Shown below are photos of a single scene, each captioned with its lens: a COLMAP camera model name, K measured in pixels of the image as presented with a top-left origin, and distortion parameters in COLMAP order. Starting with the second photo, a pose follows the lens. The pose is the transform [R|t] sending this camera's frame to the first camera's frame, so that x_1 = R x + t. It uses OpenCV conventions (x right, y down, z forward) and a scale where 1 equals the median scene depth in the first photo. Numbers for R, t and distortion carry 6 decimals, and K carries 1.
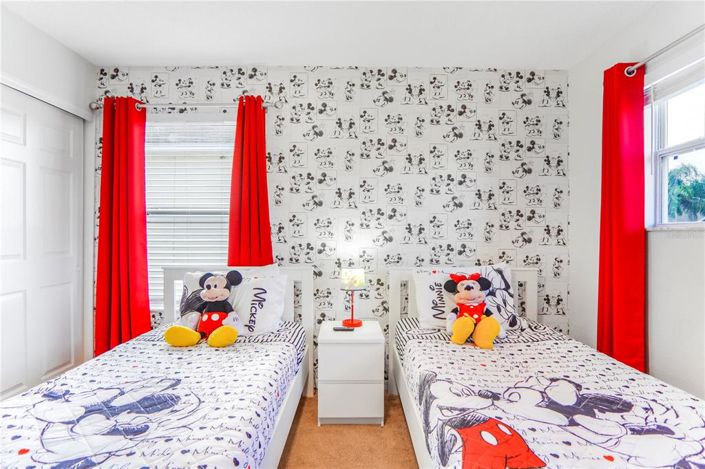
lens RADIAL K [[391.3, 0, 352.5], [0, 391.3, 234.5], [0, 0, 1]] dist [-0.042933, 0.018828]
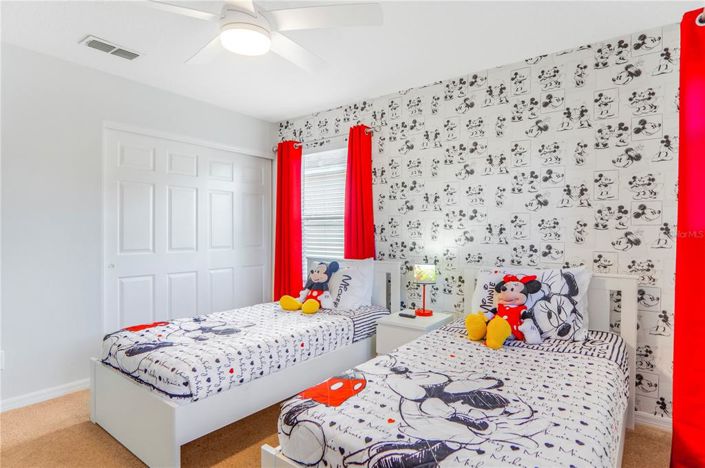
lens RADIAL K [[383.9, 0, 353.1], [0, 383.9, 236.7], [0, 0, 1]] dist [-0.037549, 0.018454]
pose [[0.789381, 0.004771, -0.613885, 0.476725], [-0.004385, 0.999988, 0.002134, 0.004694], [0.613888, 0.001008, 0.789392, 0.000844]]
